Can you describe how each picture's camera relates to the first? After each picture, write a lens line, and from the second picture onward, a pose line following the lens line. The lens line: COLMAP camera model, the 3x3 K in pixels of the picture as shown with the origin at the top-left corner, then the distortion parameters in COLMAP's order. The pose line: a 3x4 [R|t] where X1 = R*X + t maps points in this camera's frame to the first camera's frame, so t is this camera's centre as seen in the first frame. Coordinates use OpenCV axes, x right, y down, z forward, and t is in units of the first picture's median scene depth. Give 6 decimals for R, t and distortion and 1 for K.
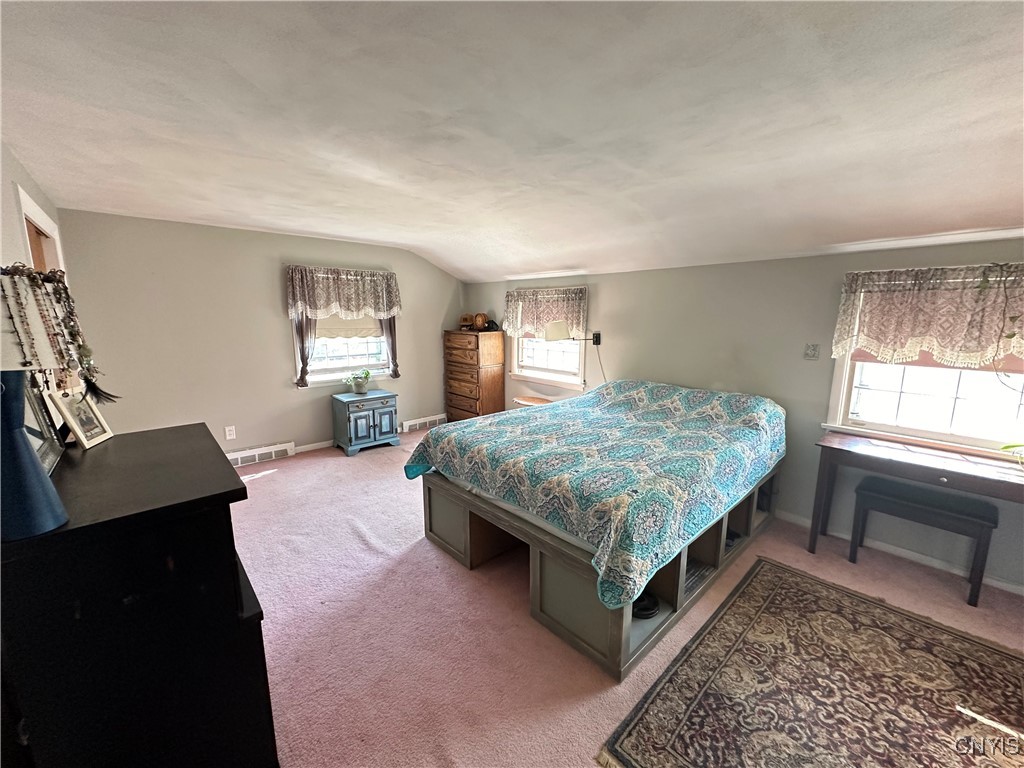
lens RADIAL K [[408.7, 0, 516.9], [0, 408.7, 385.7], [0, 0, 1]] dist [-0.002799, -0.000485]
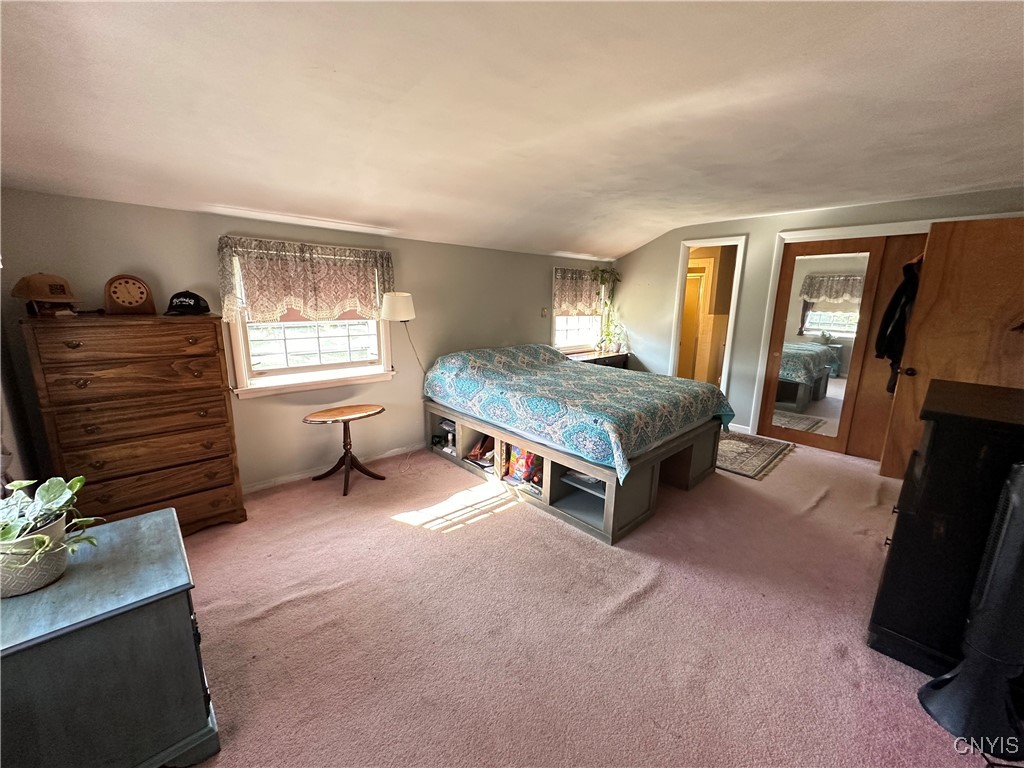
lens RADIAL K [[408.7, 0, 516.8], [0, 408.7, 383.5], [0, 0, 1]] dist [-0.002799, -0.000485]
pose [[0.000759, -0.202236, 0.979336, -0.616163], [0.163731, 0.966146, 0.199385, -0.098357], [-0.986505, 0.160197, 0.033846, 0.695815]]
